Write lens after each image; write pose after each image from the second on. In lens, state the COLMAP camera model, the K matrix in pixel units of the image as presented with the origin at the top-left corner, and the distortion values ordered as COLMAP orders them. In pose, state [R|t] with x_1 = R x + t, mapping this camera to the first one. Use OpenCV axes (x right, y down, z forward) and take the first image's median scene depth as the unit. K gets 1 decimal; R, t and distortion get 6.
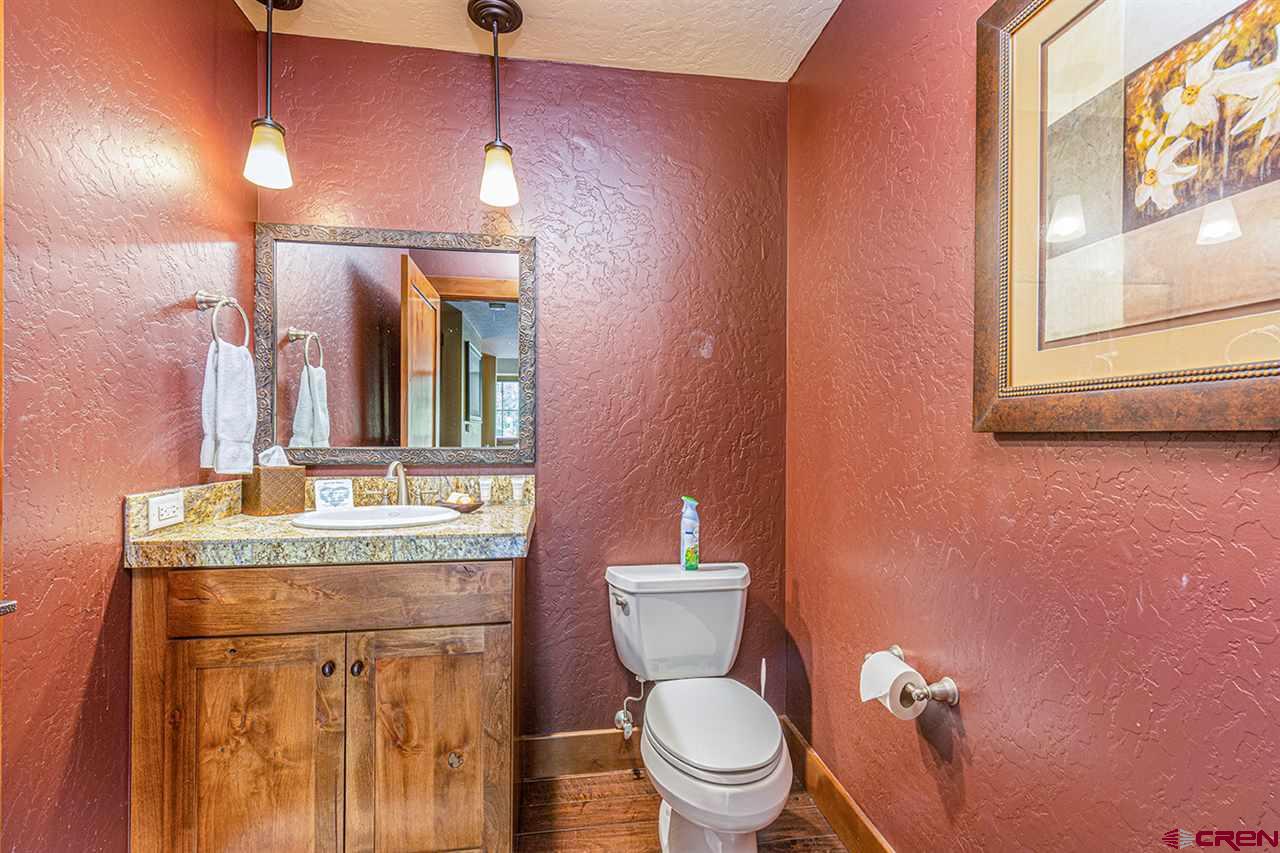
lens RADIAL K [[590.6, 0, 641.0], [0, 590.6, 432.1], [0, 0, 1]] dist [0.004846, 0.000120]
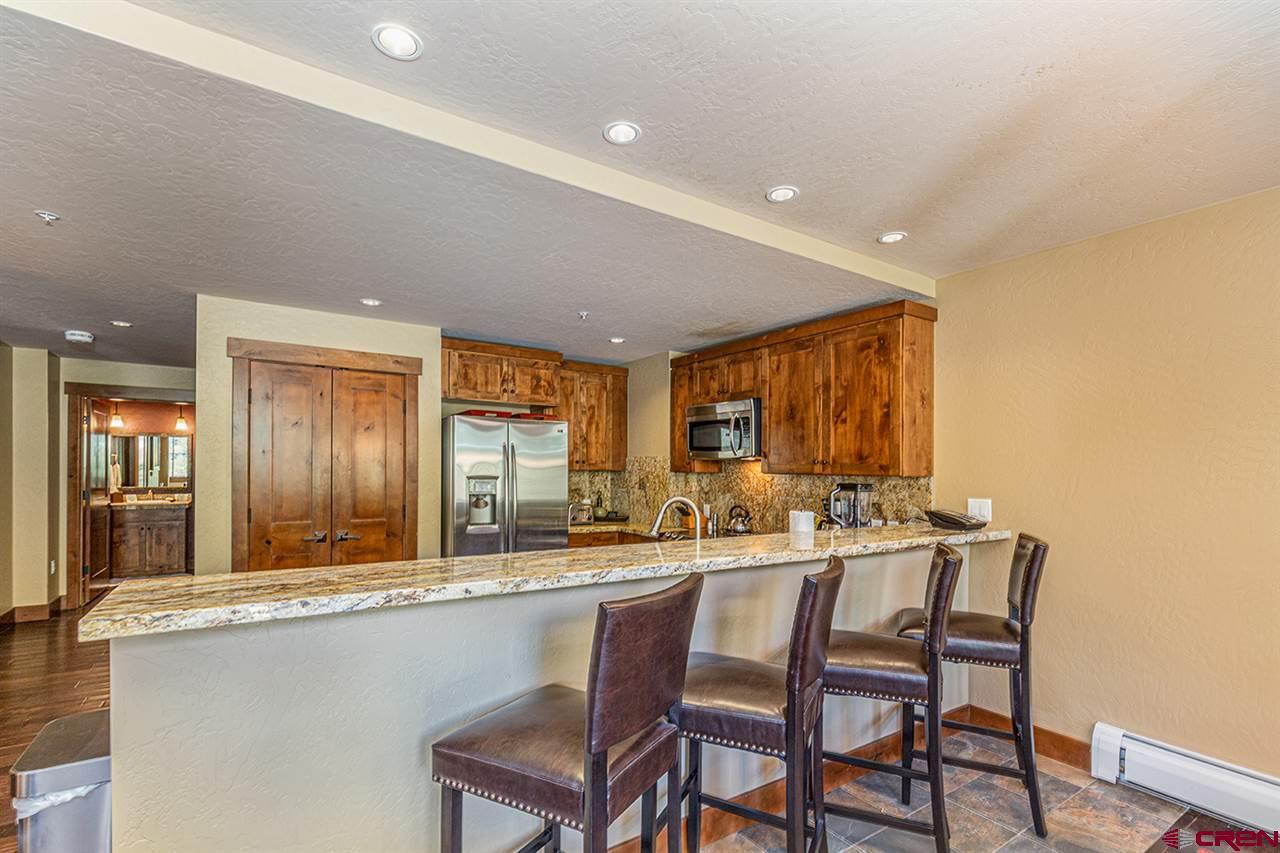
lens RADIAL K [[590.6, 0, 636.8], [0, 590.6, 469.2], [0, 0, 1]] dist [0.004846, 0.000120]
pose [[0.903986, 0.001016, 0.427560, 1.134495], [-0.004535, 0.999964, 0.007213, -0.177533], [-0.427537, -0.008460, 0.903958, -5.351245]]
